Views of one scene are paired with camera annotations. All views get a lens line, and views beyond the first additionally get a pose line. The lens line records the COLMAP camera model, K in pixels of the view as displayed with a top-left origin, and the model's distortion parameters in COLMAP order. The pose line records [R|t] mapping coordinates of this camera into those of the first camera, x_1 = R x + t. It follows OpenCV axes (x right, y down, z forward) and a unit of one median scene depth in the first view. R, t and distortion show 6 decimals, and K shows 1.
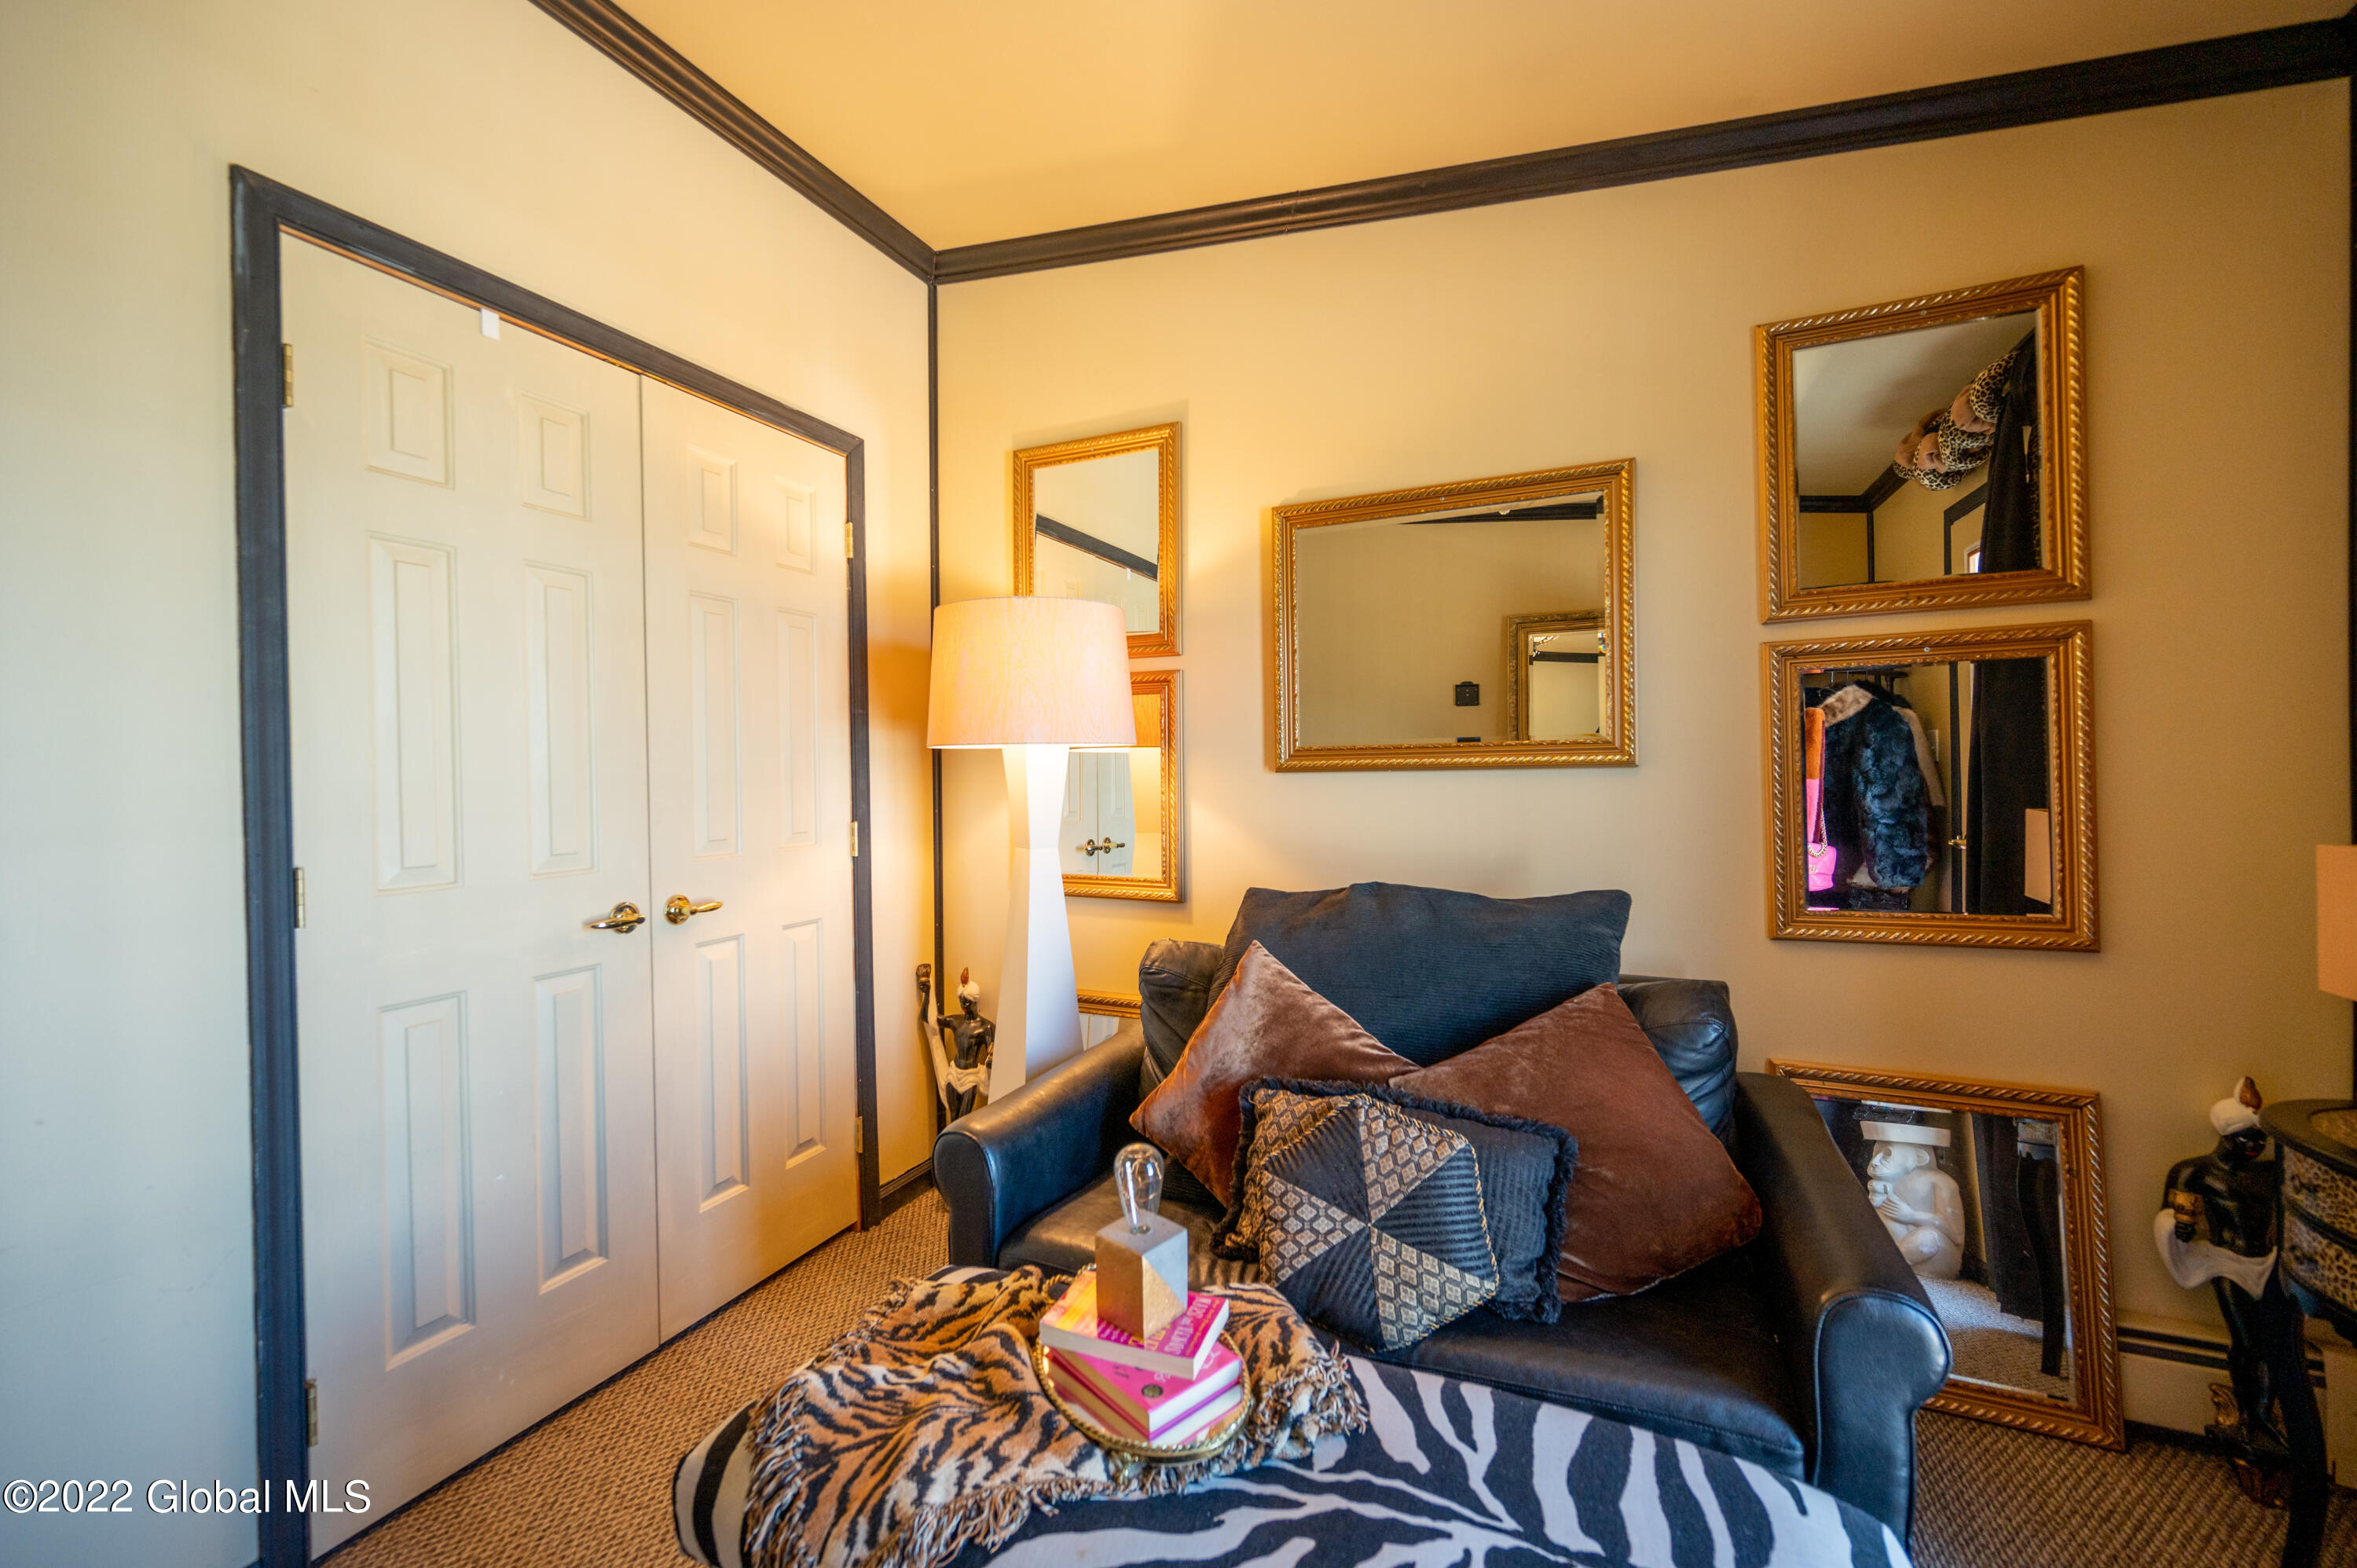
lens RADIAL K [[963.0, 0, 1178.5], [0, 963.0, 784.0], [0, 0, 1]] dist [0.000208, 0.000101]
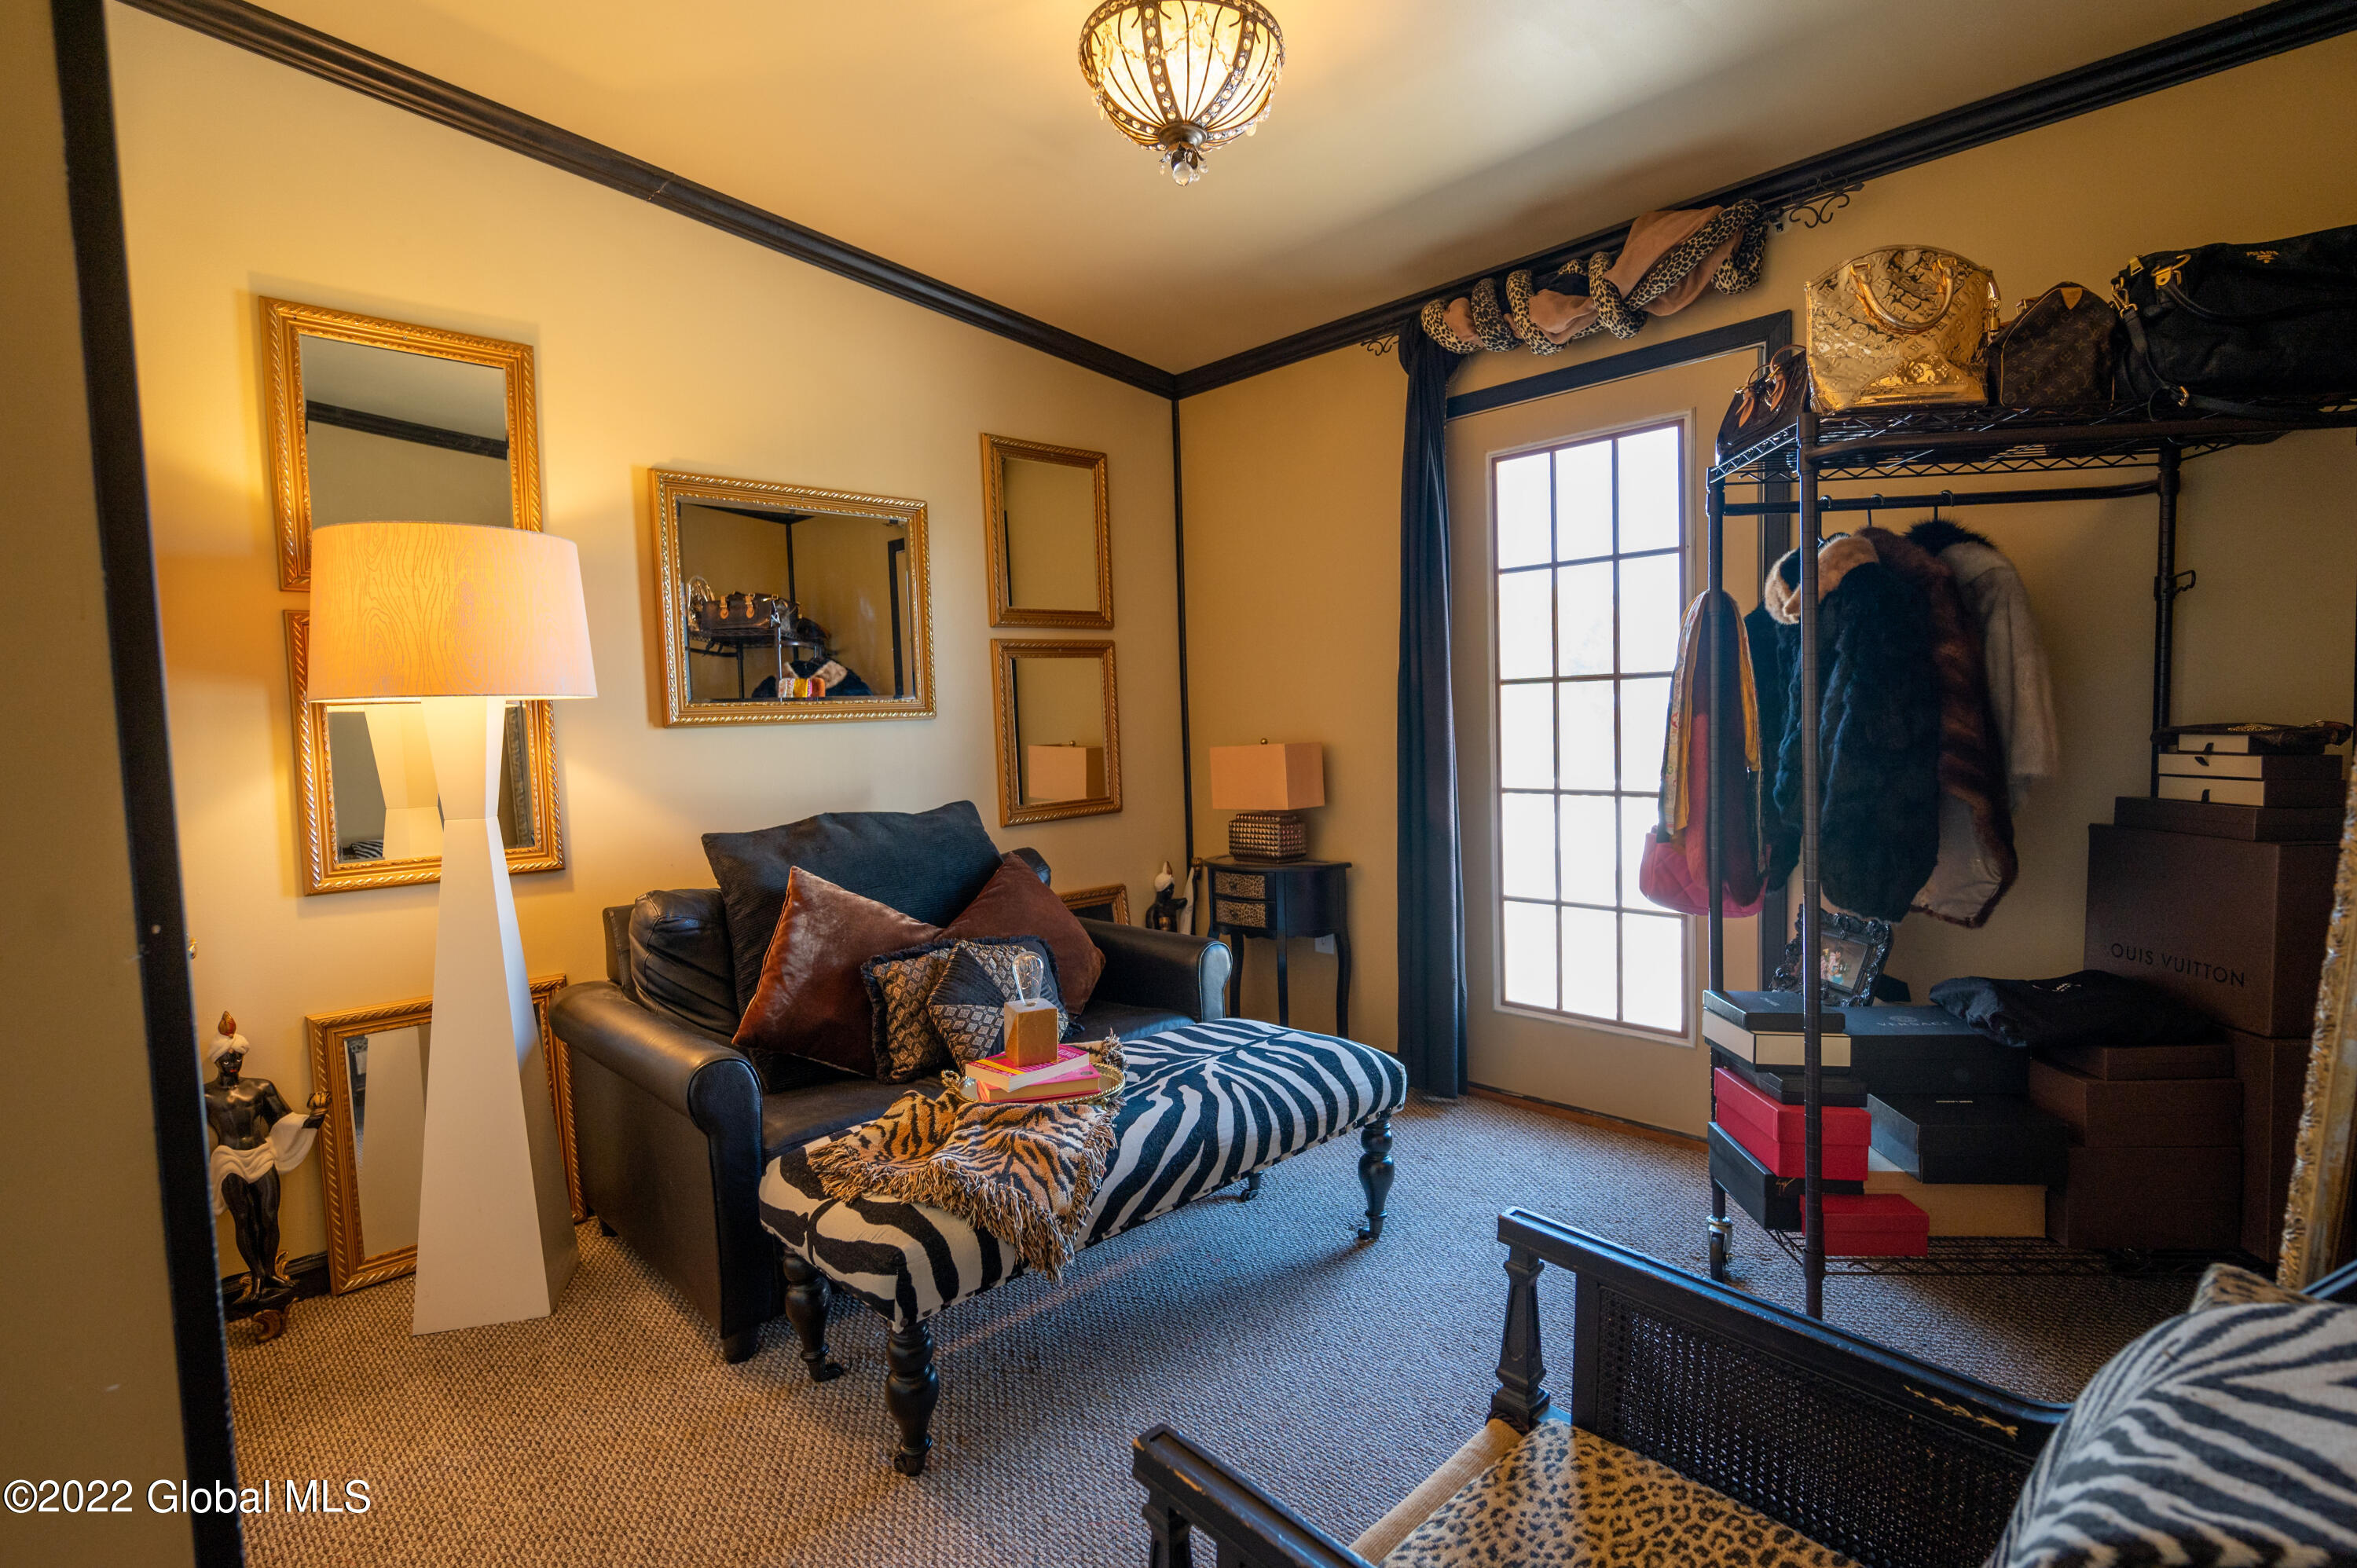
lens RADIAL K [[1096.3, 0, 1177.0], [0, 1096.3, 787.0], [0, 0, 1]] dist [0.003616, -0.000385]
pose [[0.366229, -0.058794, 0.928666, -1.384586], [0.042046, 0.998028, 0.046604, 0.033851], [-0.929574, 0.021979, 0.367979, 0.101807]]
